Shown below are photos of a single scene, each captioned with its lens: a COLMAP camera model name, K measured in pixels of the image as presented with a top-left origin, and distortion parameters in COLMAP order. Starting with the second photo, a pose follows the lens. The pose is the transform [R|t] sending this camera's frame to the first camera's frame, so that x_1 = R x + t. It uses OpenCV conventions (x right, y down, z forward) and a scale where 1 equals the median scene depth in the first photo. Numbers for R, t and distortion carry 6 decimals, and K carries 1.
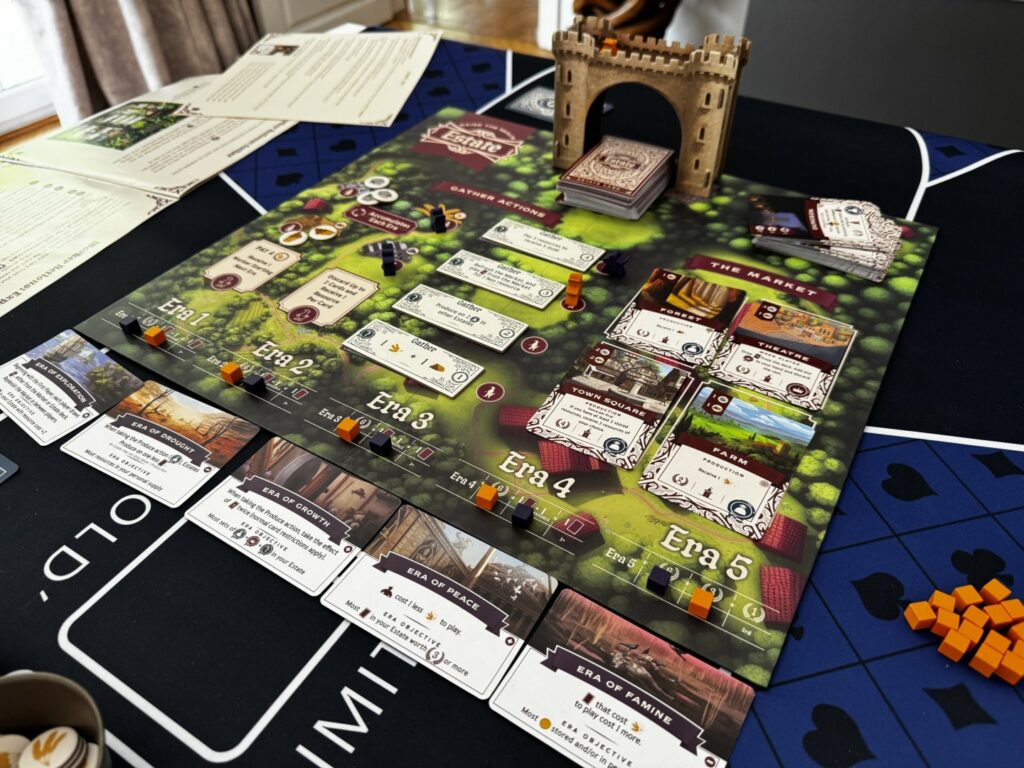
lens RADIAL K [[738.6, 0, 507.6], [0, 738.6, 382.8], [0, 0, 1]] dist [0.091122, -0.172757]
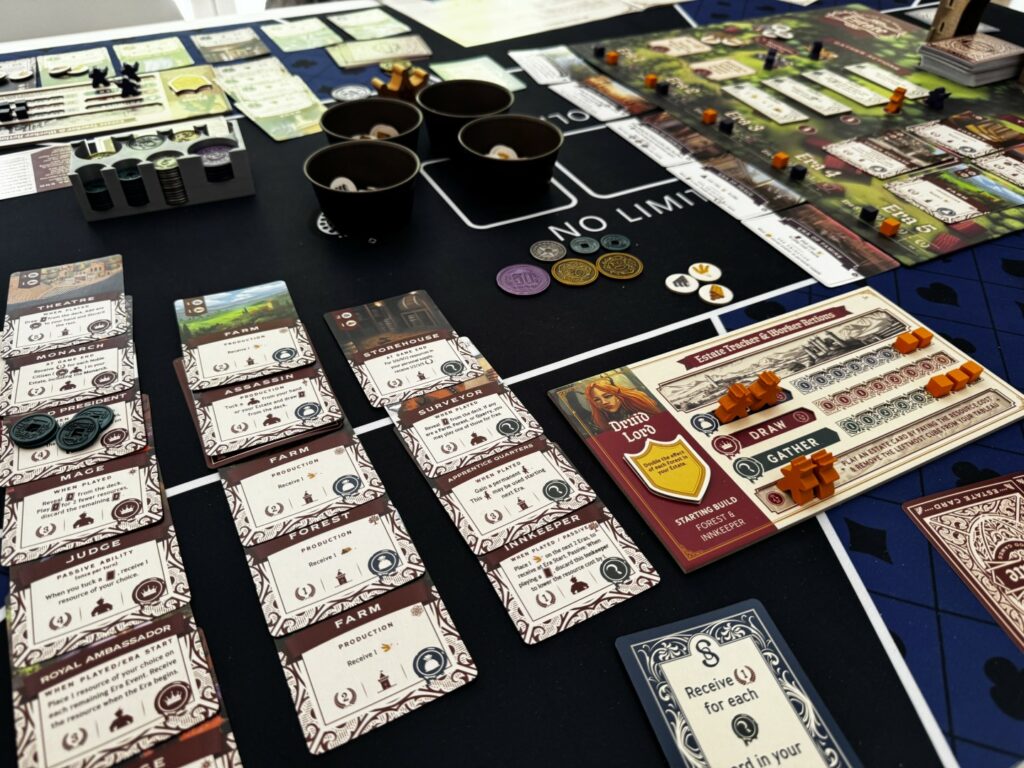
lens RADIAL K [[740.7, 0, 512.0], [0, 740.7, 384.0], [0, 0, 1]] dist [0.020277, -0.039532]
pose [[0.851755, 0.378300, -0.362494, 0.191950], [-0.377163, 0.922944, 0.076962, 0.555053], [0.363676, 0.071167, 0.928803, -0.522193]]
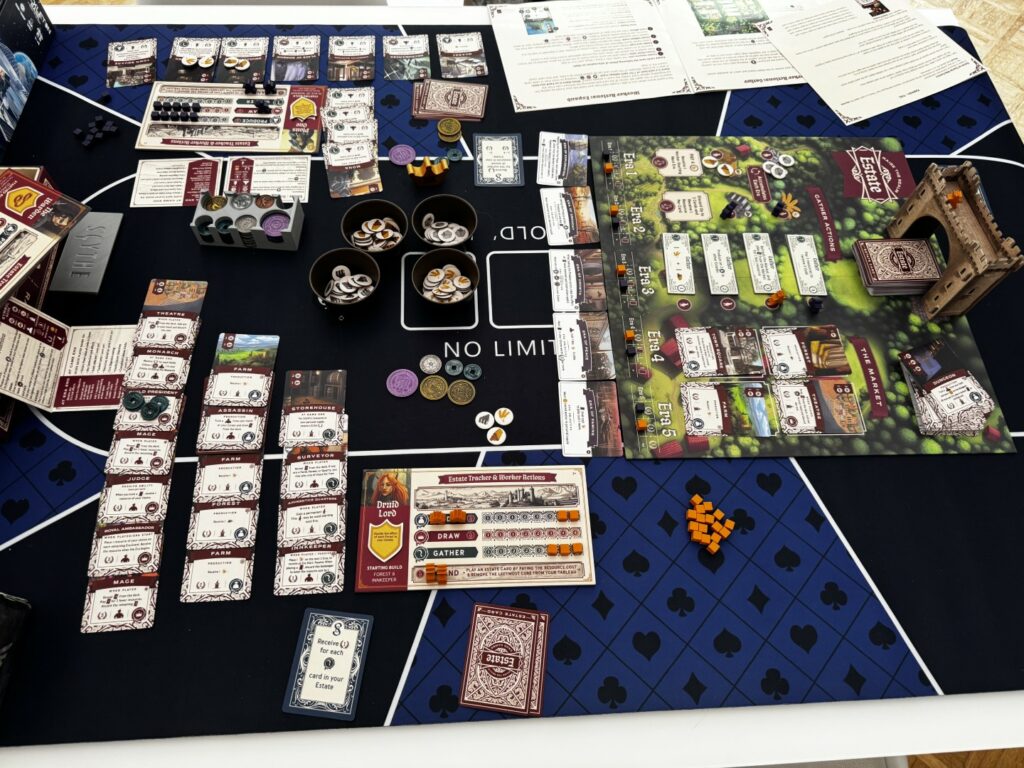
lens RADIAL K [[738.6, 0, 507.6], [0, 738.6, 382.8], [0, 0, 1]] dist [0.091122, -0.172757]
pose [[0.560784, 0.750043, -0.350653, 0.534804], [-0.590548, 0.659182, 0.465545, -0.468605], [0.580323, -0.053992, 0.812595, -0.857330]]
